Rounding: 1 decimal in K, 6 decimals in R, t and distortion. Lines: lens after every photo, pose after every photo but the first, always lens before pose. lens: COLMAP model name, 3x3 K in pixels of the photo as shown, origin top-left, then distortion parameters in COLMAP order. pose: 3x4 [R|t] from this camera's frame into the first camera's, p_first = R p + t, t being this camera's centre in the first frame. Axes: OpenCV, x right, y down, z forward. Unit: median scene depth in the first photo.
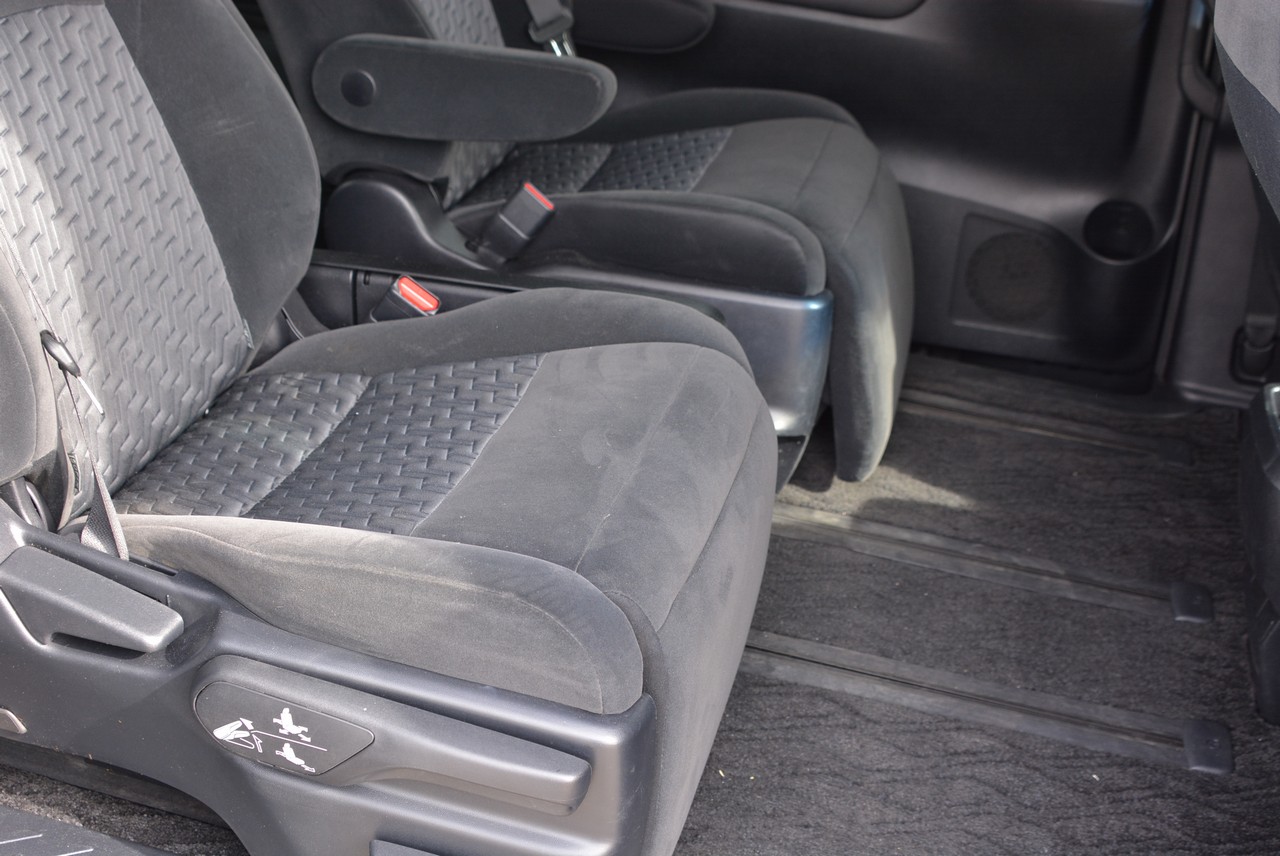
lens RADIAL K [[1533.5, 0, 640.0], [0, 1533.5, 428.0], [0, 0, 1]] dist [-0.145018, 0.045355]
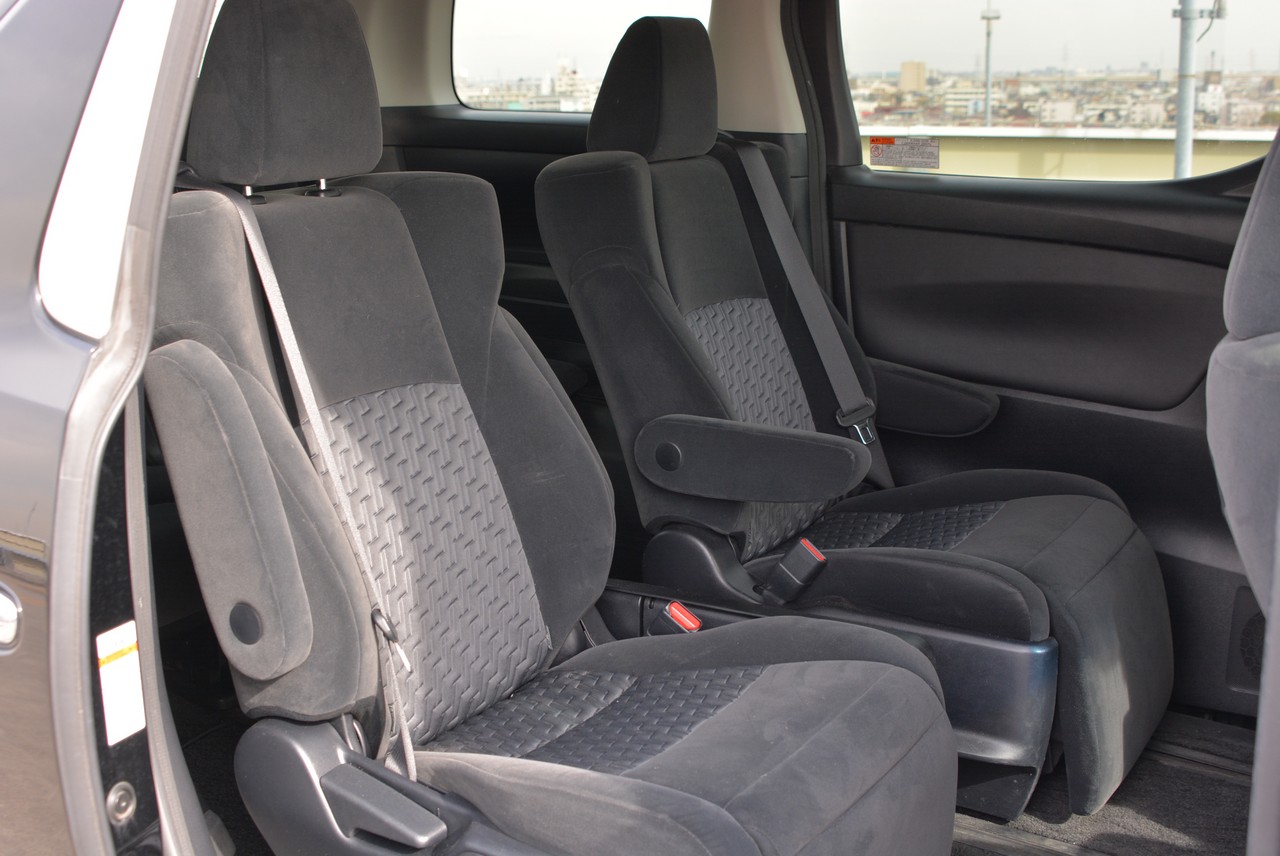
lens RADIAL K [[1533.5, 0, 640.0], [0, 1533.5, 428.0], [0, 0, 1]] dist [-0.145018, 0.045355]
pose [[0.956439, 0.014796, -0.291556, 0.204968], [-0.087966, 0.966903, -0.239501, 0.074879], [0.278363, 0.254716, 0.926085, -0.237605]]
